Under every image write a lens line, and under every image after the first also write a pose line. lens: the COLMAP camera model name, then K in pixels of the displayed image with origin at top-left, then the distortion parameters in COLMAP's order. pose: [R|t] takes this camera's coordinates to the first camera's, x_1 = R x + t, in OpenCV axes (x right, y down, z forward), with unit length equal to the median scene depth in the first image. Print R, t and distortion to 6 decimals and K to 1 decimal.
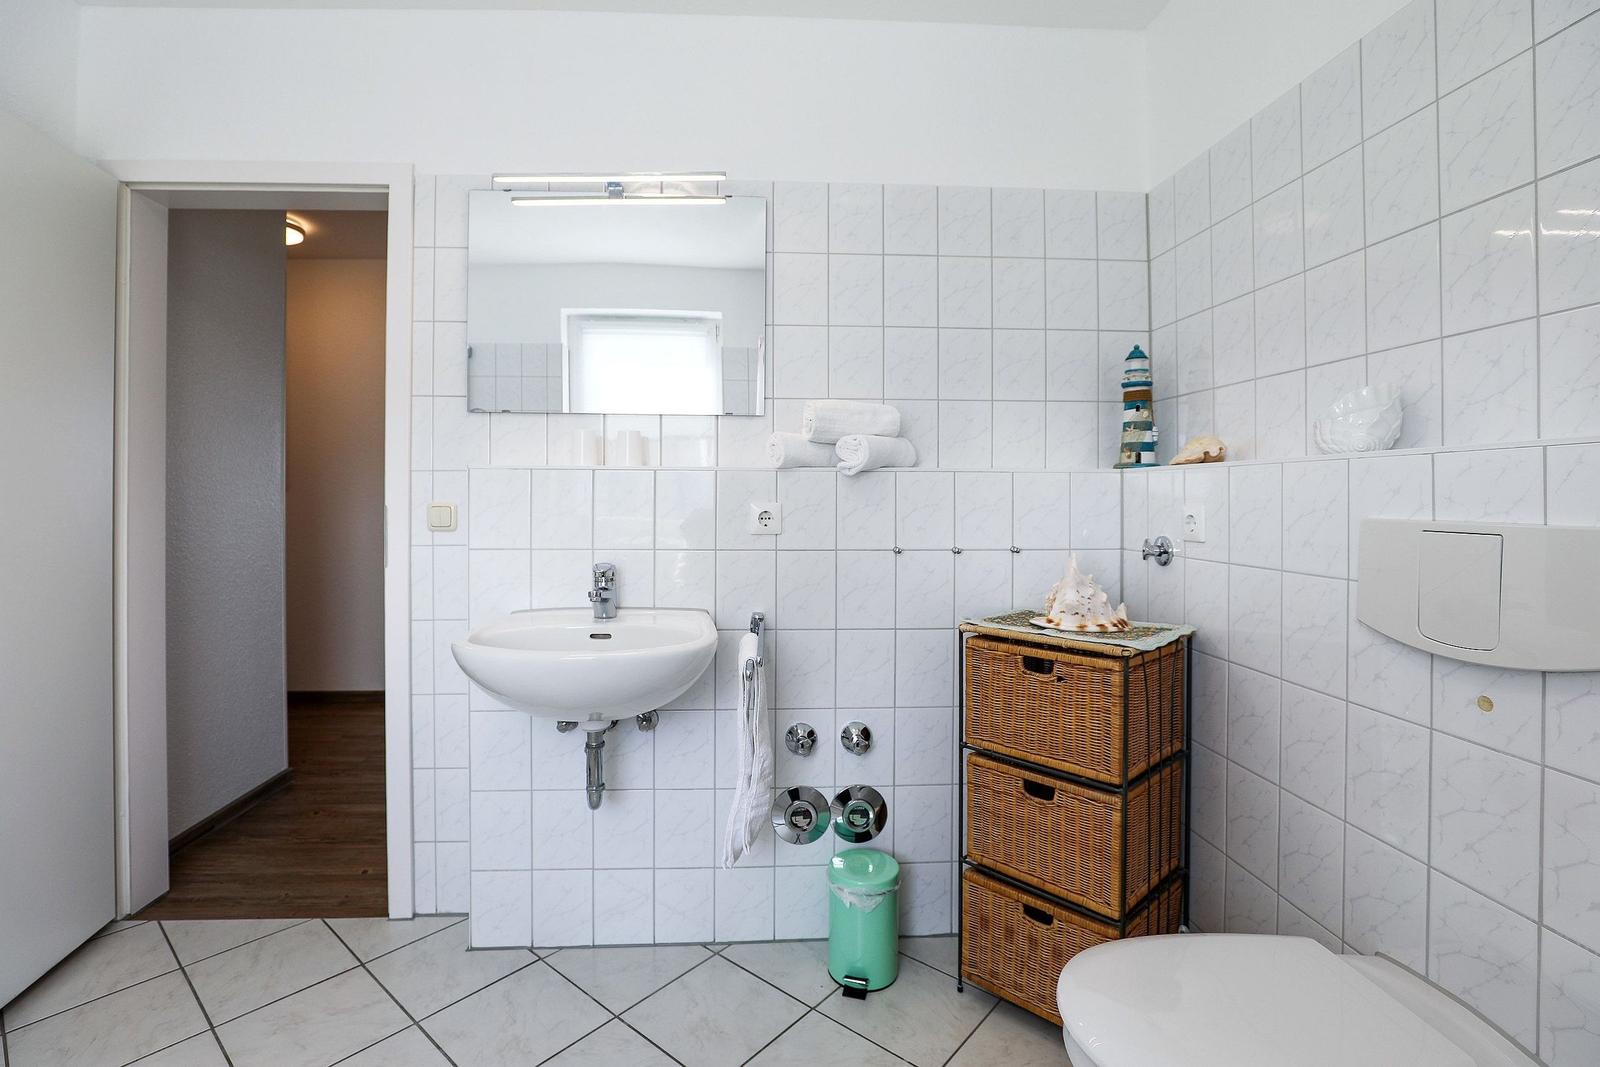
lens RADIAL K [[735.8, 0, 759.1], [0, 735.8, 494.9], [0, 0, 1]] dist [-0.002240, -0.000344]
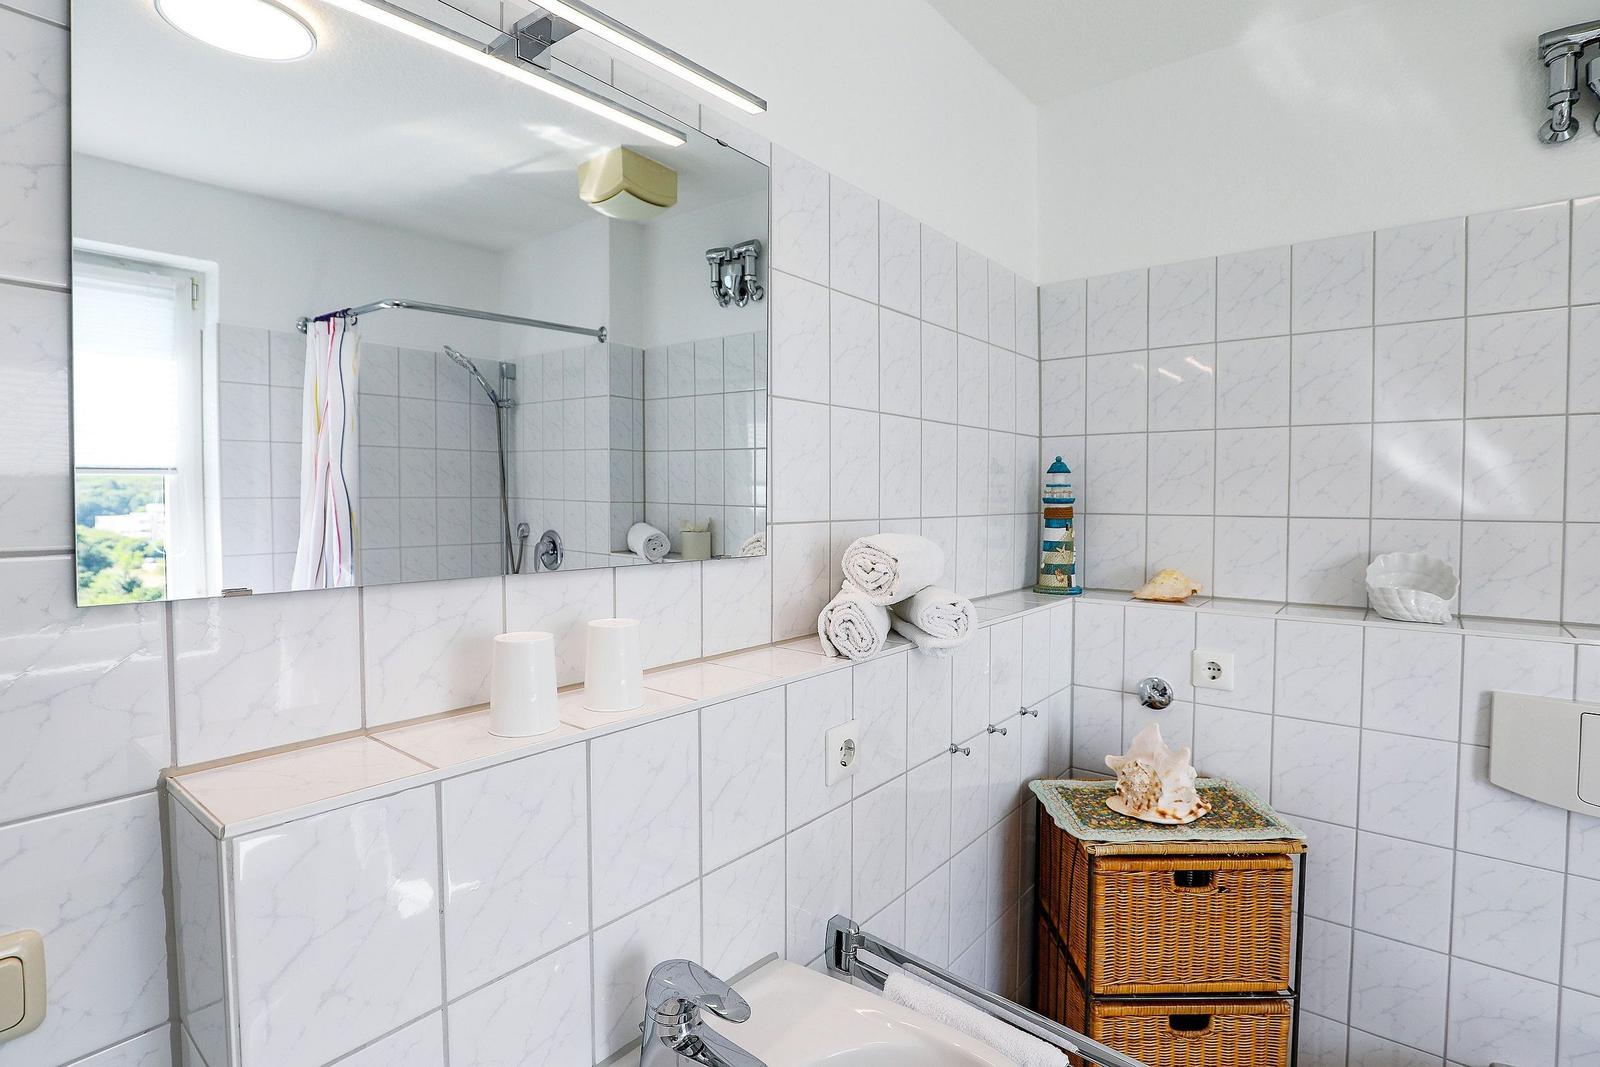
lens RADIAL K [[781.1, 0, 800.0], [0, 781.1, 533.5], [0, 0, 1]] dist [0.003802, -0.016096]
pose [[0.657272, -0.039607, 0.752612, -0.537365], [0.002259, 0.998717, 0.050586, -0.194841], [-0.753650, -0.031548, 0.656518, 0.738138]]
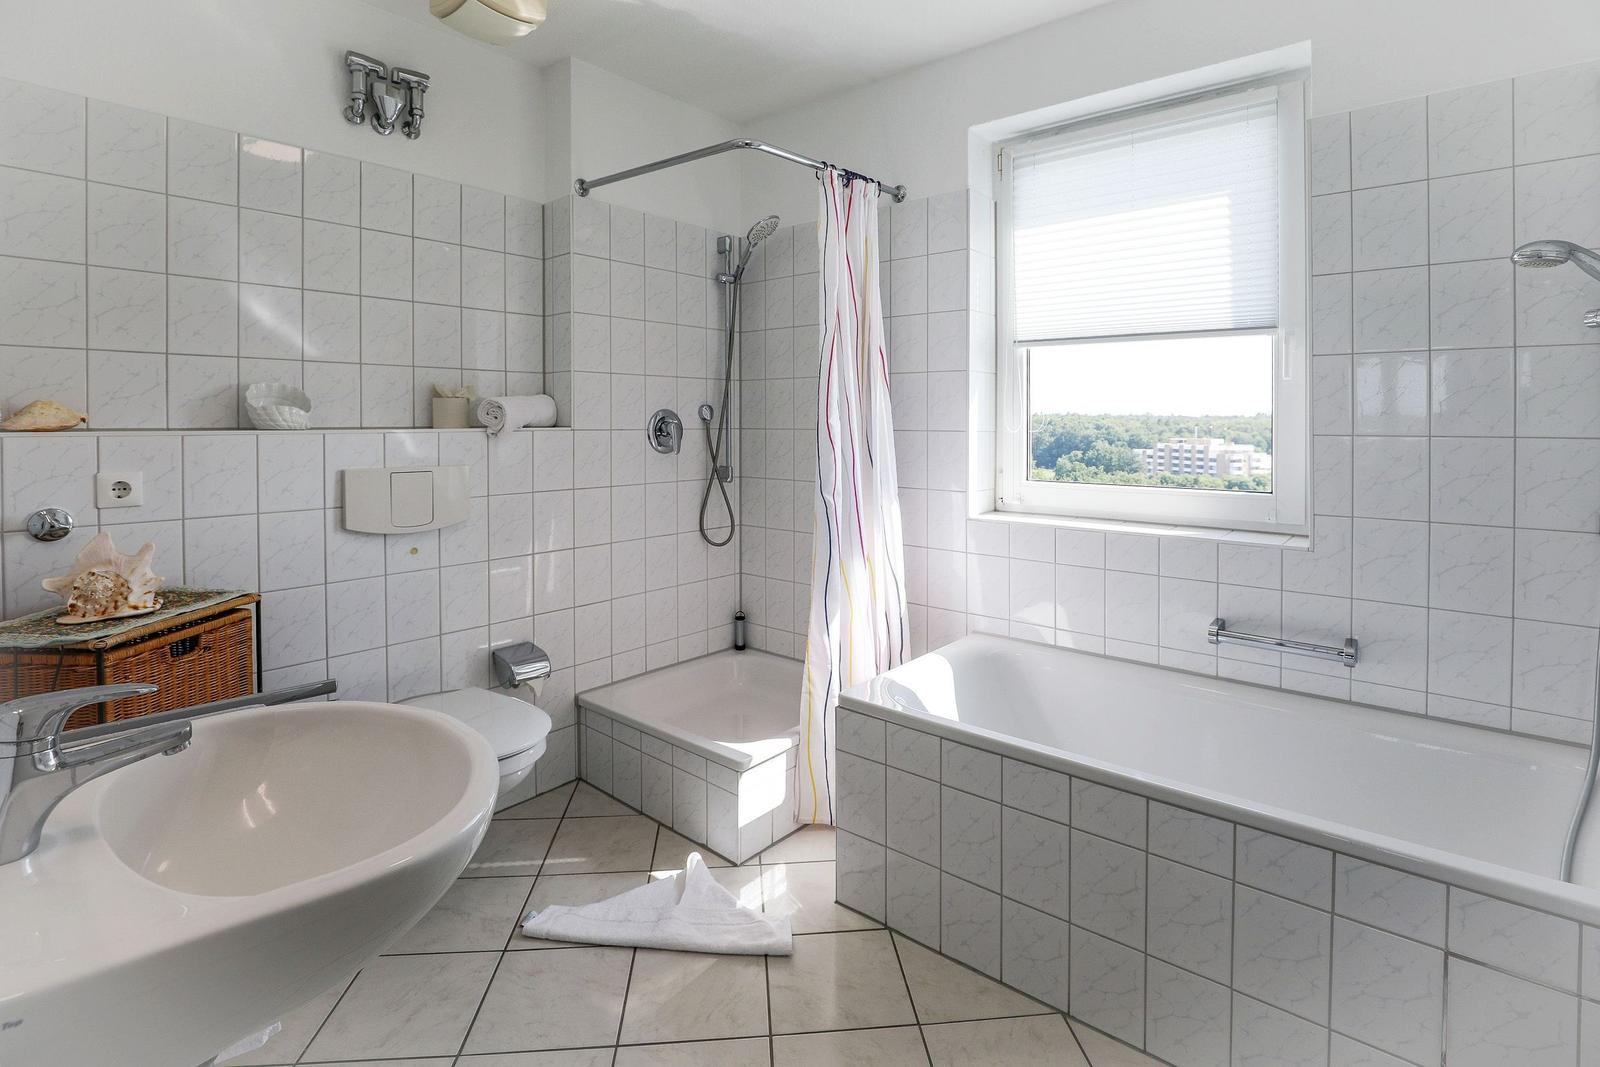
lens RADIAL K [[773.1, 0, 803.8], [0, 773.1, 430.0], [0, 0, 1]] dist [-0.000769, -0.000349]
pose [[-0.723247, -0.003928, 0.690578, -0.843951], [0.002159, 0.999966, 0.007948, -0.050508], [-0.690586, 0.007239, -0.723214, 1.118987]]
